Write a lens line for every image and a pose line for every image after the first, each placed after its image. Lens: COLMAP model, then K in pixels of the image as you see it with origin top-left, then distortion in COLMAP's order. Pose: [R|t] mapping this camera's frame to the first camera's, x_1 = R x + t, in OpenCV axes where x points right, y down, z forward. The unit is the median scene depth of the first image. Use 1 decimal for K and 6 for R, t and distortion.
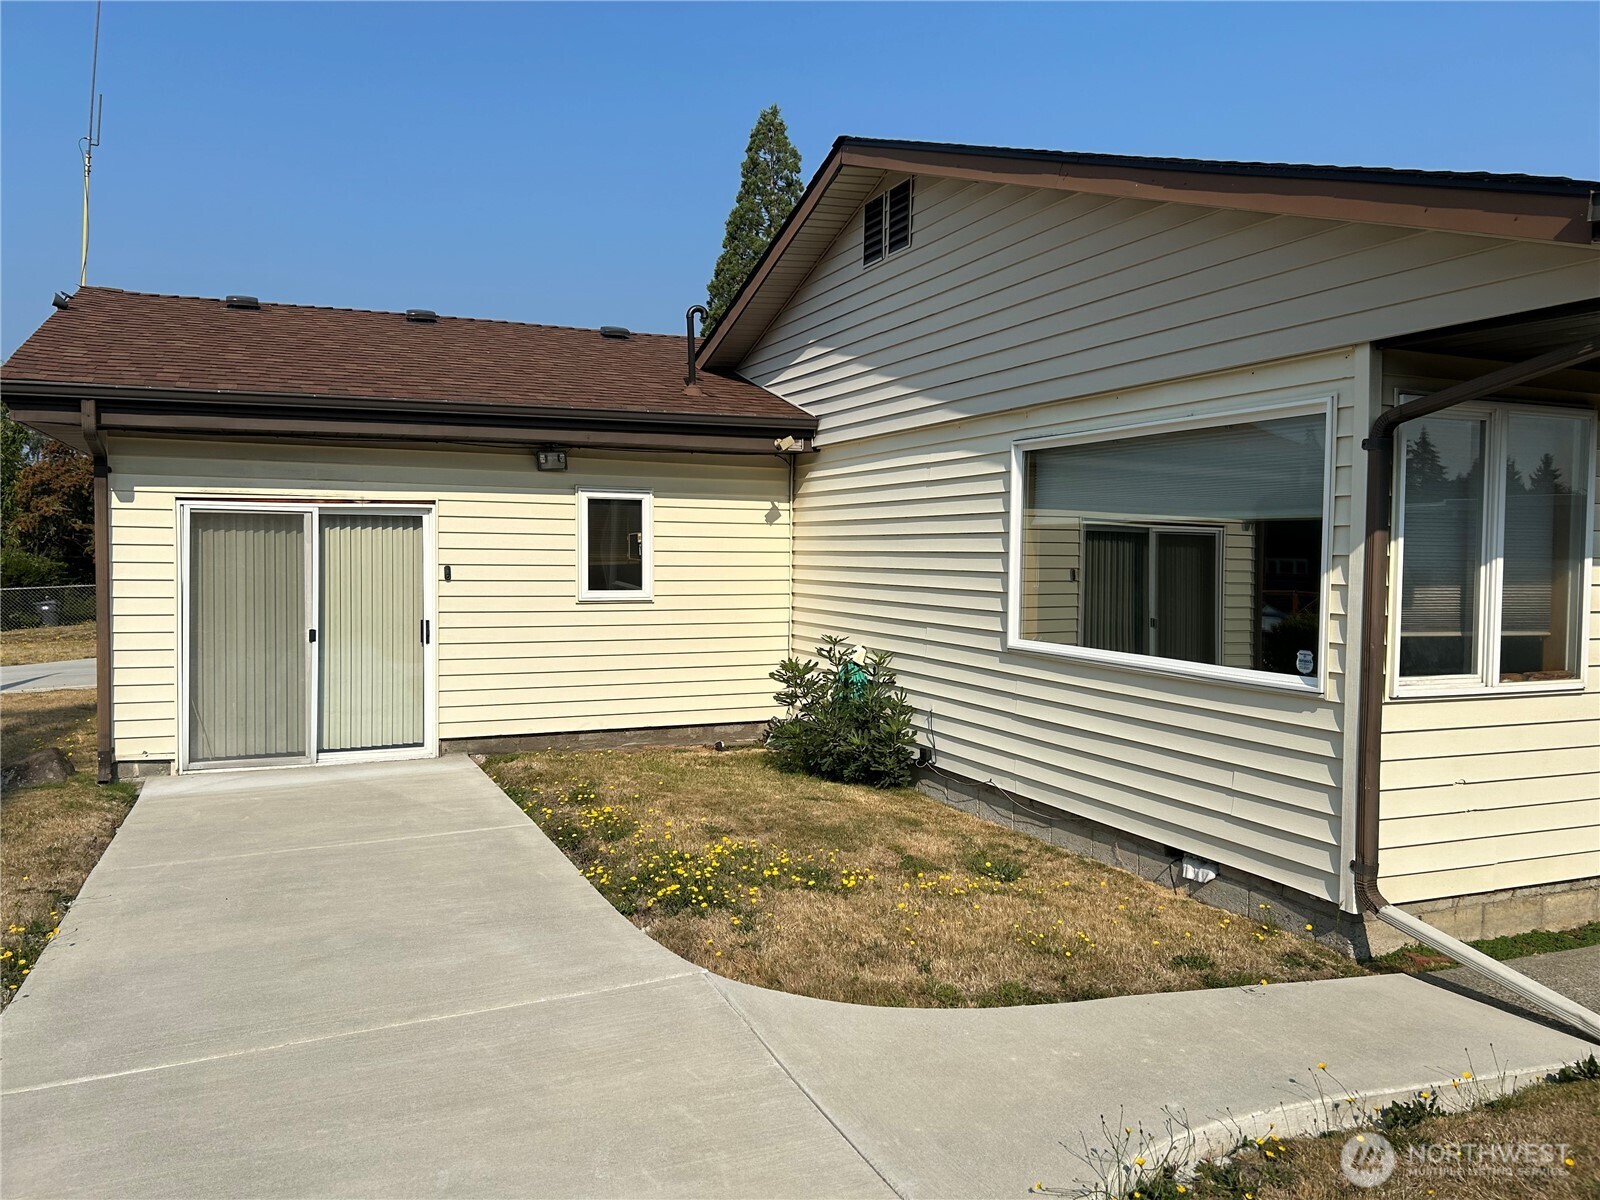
lens RADIAL K [[1229.3, 0, 800.0], [0, 1229.3, 600.0], [0, 0, 1]] dist [-0.005461, -0.070269]
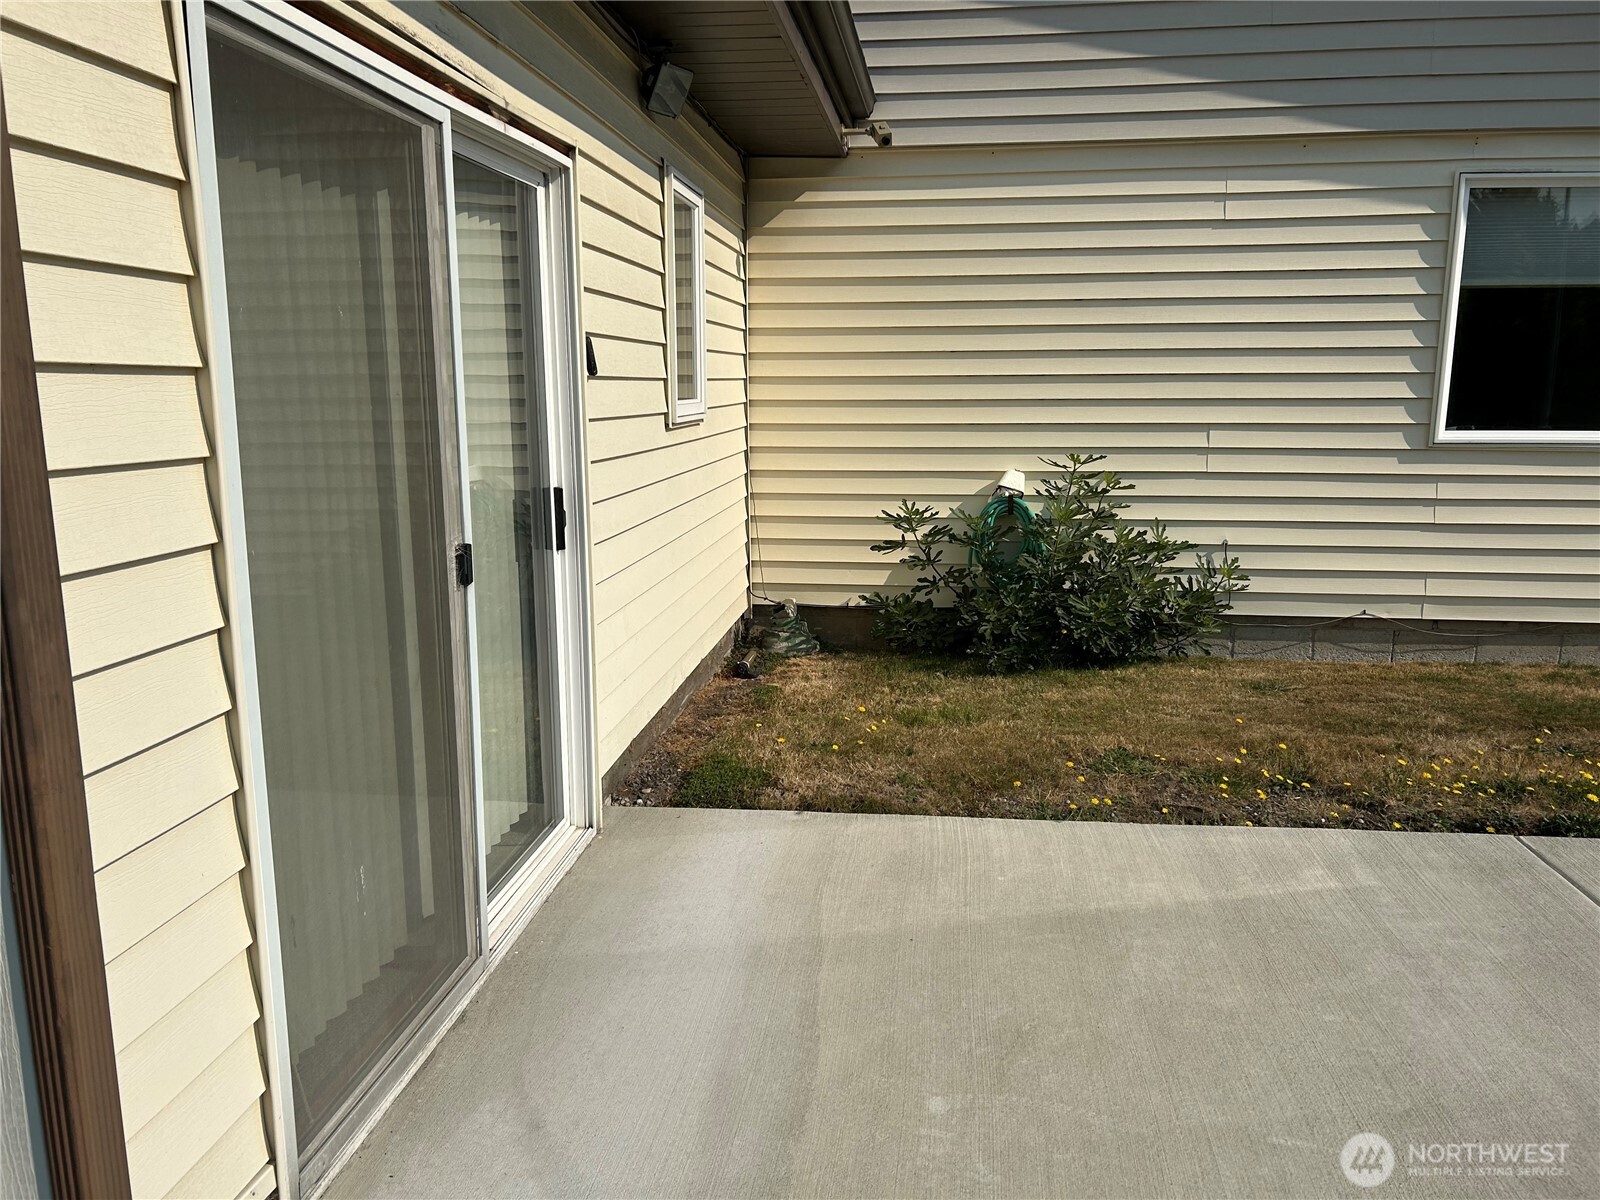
lens RADIAL K [[1235.9, 0, 798.7], [0, 1235.9, 646.1], [0, 0, 1]] dist [0.062921, -0.086491]
pose [[0.487087, -0.191899, 0.852010, -0.684439], [0.042169, 0.979591, 0.196526, -0.008272], [-0.872335, -0.059796, 0.485239, 0.862439]]
